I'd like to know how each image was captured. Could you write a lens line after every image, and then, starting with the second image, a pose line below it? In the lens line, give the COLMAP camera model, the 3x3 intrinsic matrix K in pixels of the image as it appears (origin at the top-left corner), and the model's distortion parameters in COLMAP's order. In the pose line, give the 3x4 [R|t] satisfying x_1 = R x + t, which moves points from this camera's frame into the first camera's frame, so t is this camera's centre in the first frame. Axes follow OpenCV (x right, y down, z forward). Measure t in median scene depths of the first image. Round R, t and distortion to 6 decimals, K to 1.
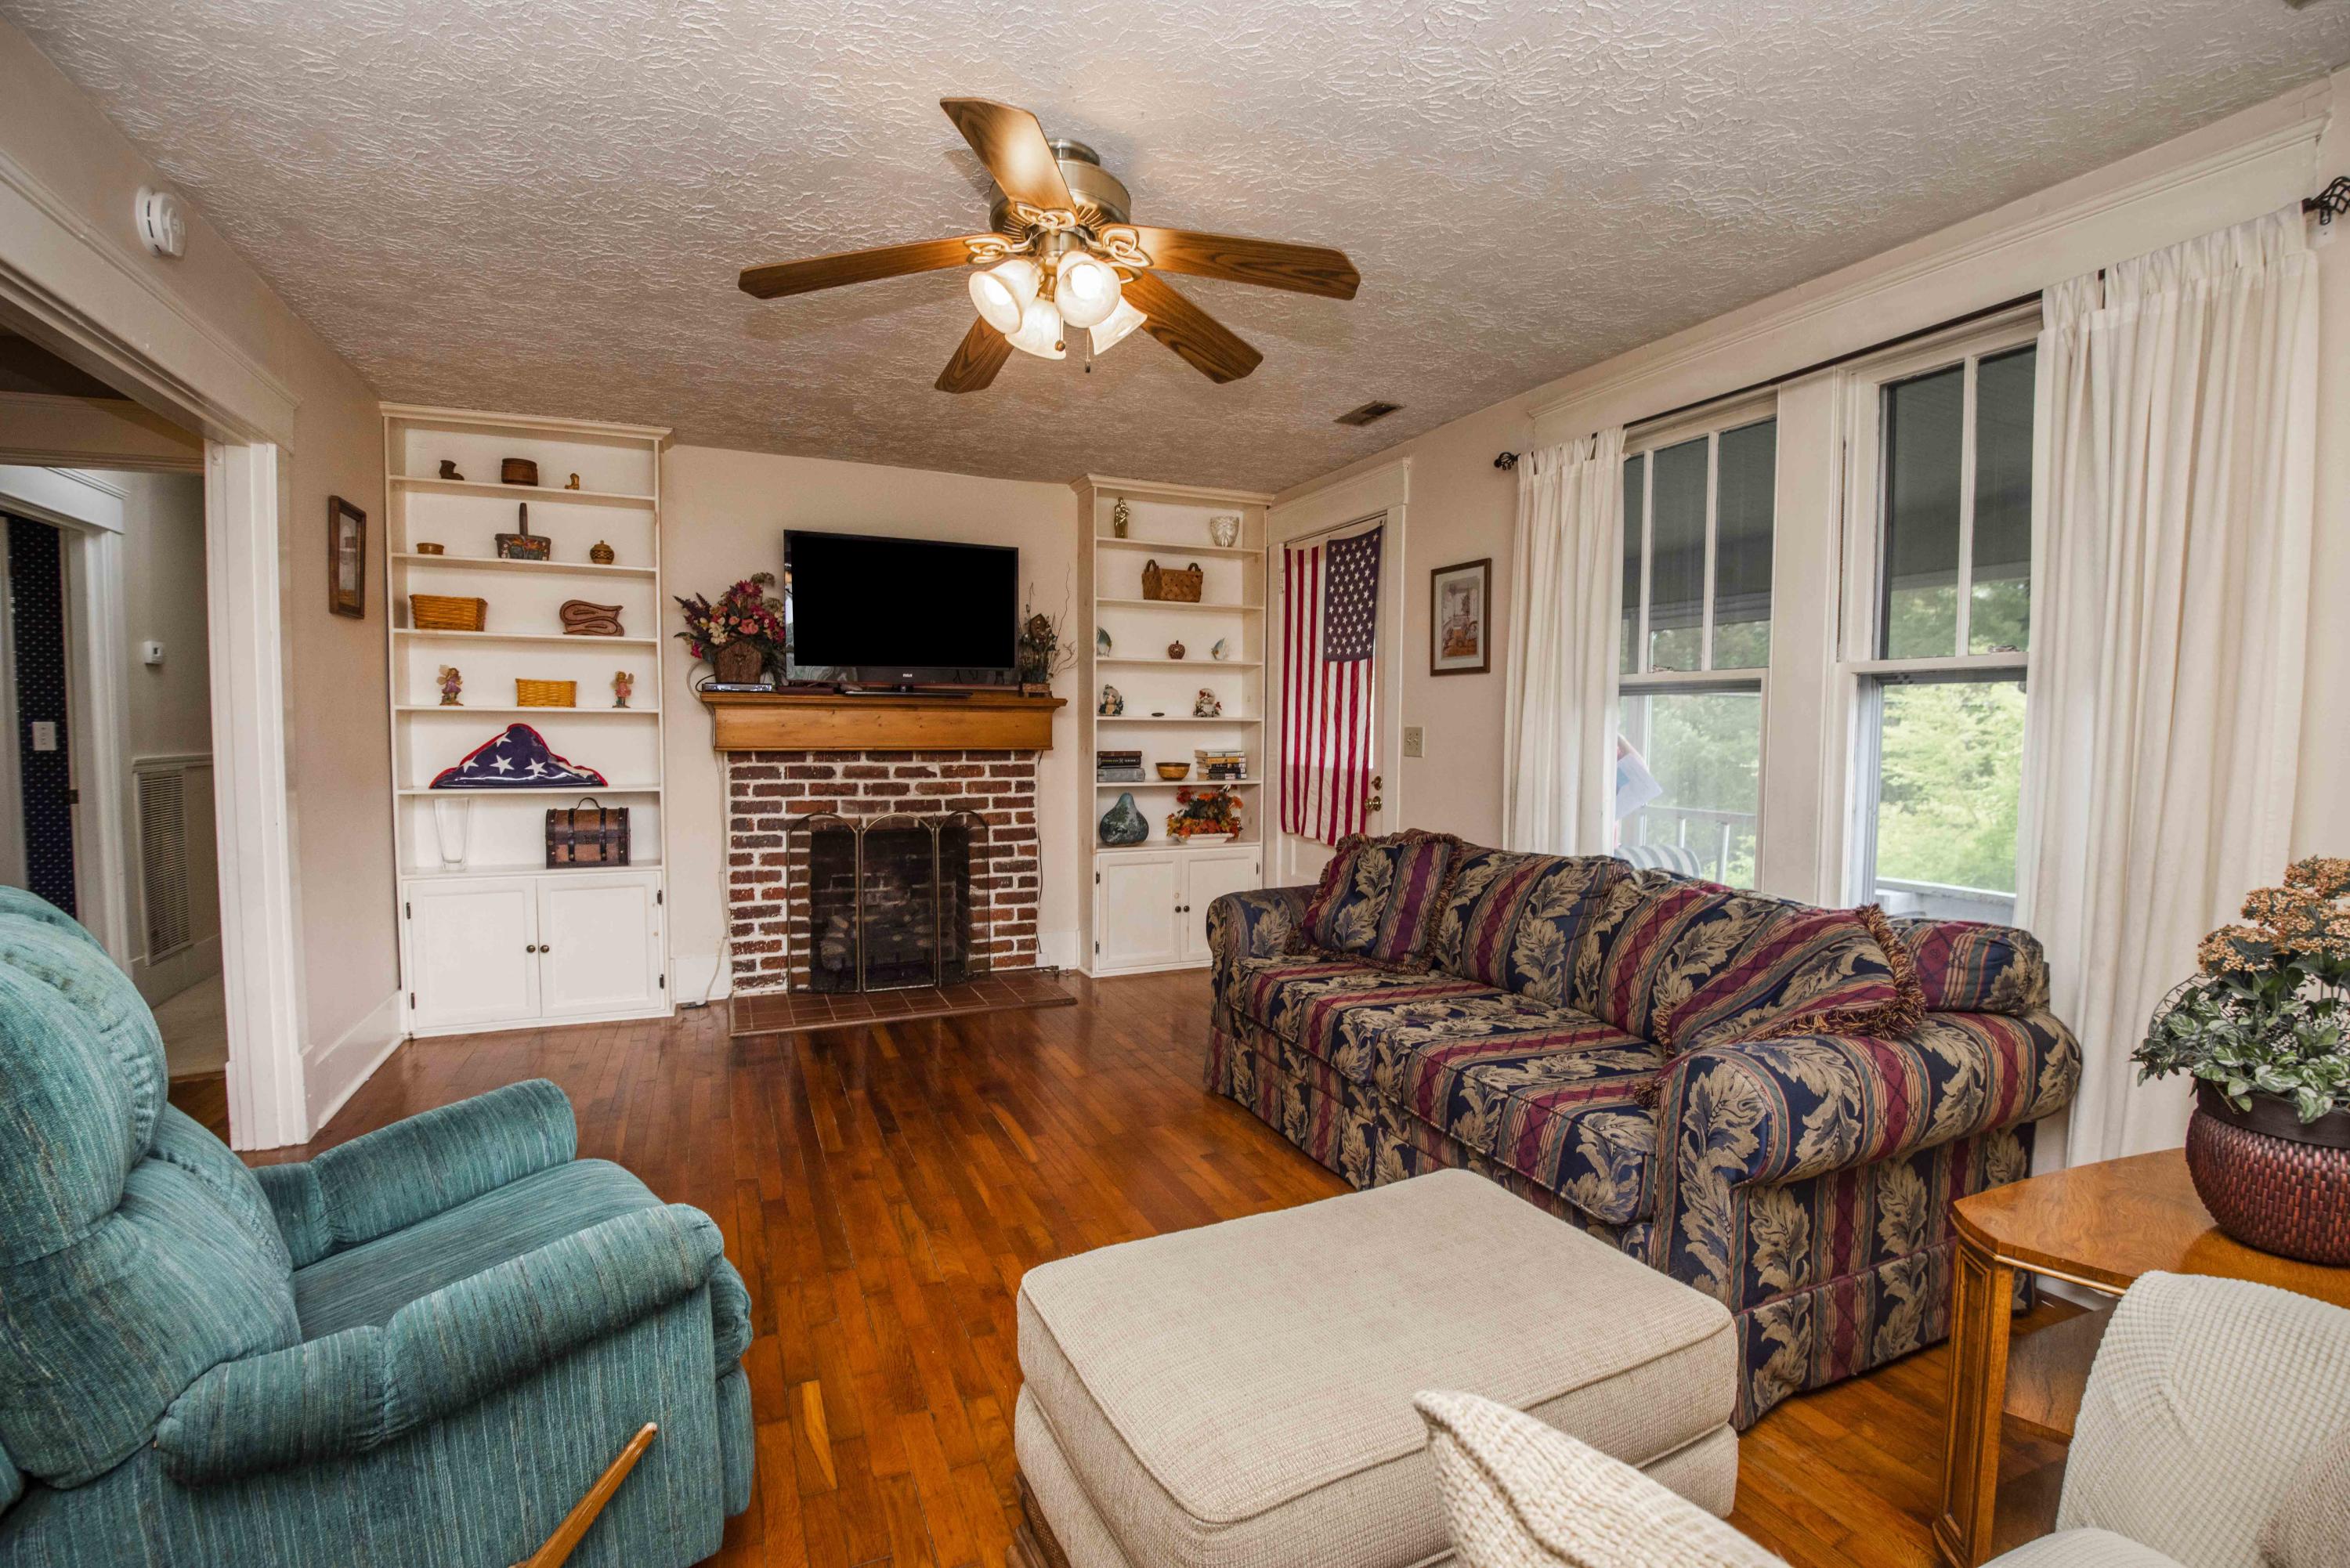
lens RADIAL K [[1006.0, 0, 1175.0], [0, 1006.0, 784.0], [0, 0, 1]] dist [-0.000117, -0.018211]
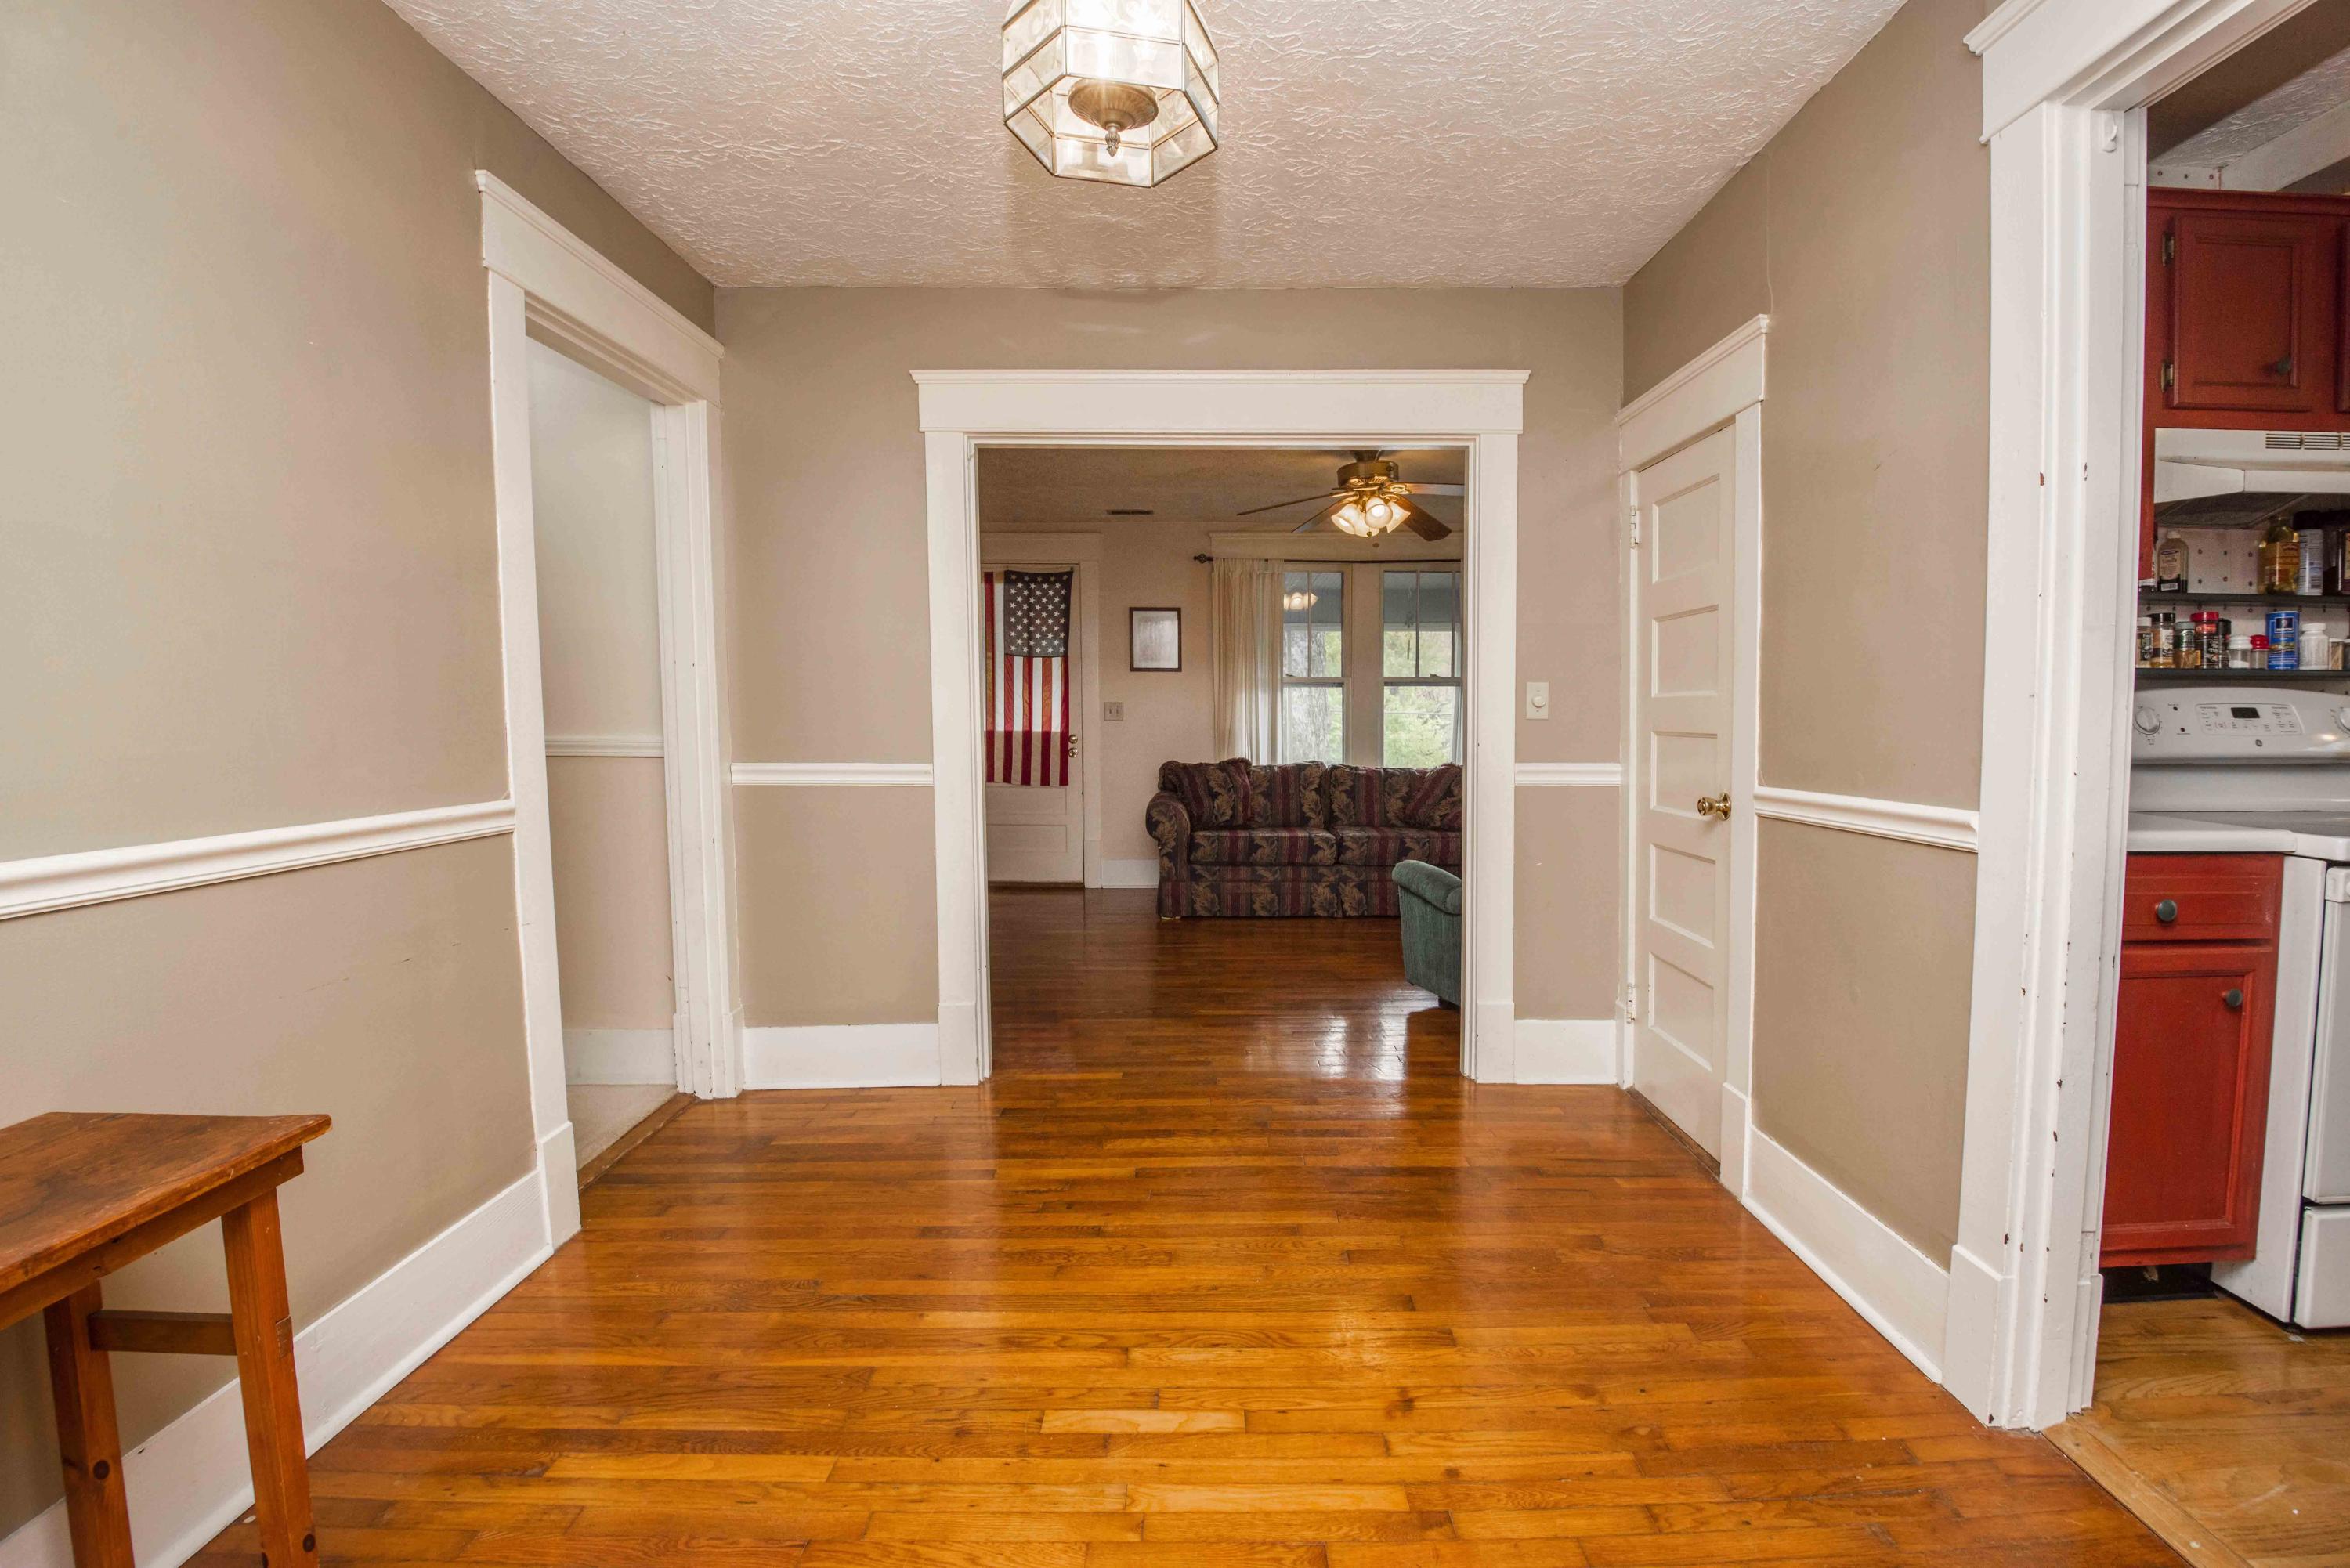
lens RADIAL K [[1055.2, 0, 1191.4], [0, 1055.2, 781.6], [0, 0, 1]] dist [-0.002063, -0.022581]
pose [[0.439386, -0.066556, 0.895829, -1.148908], [0.055080, 0.997371, 0.047084, -0.004256], [-0.896608, 0.028654, 0.441897, 0.143036]]
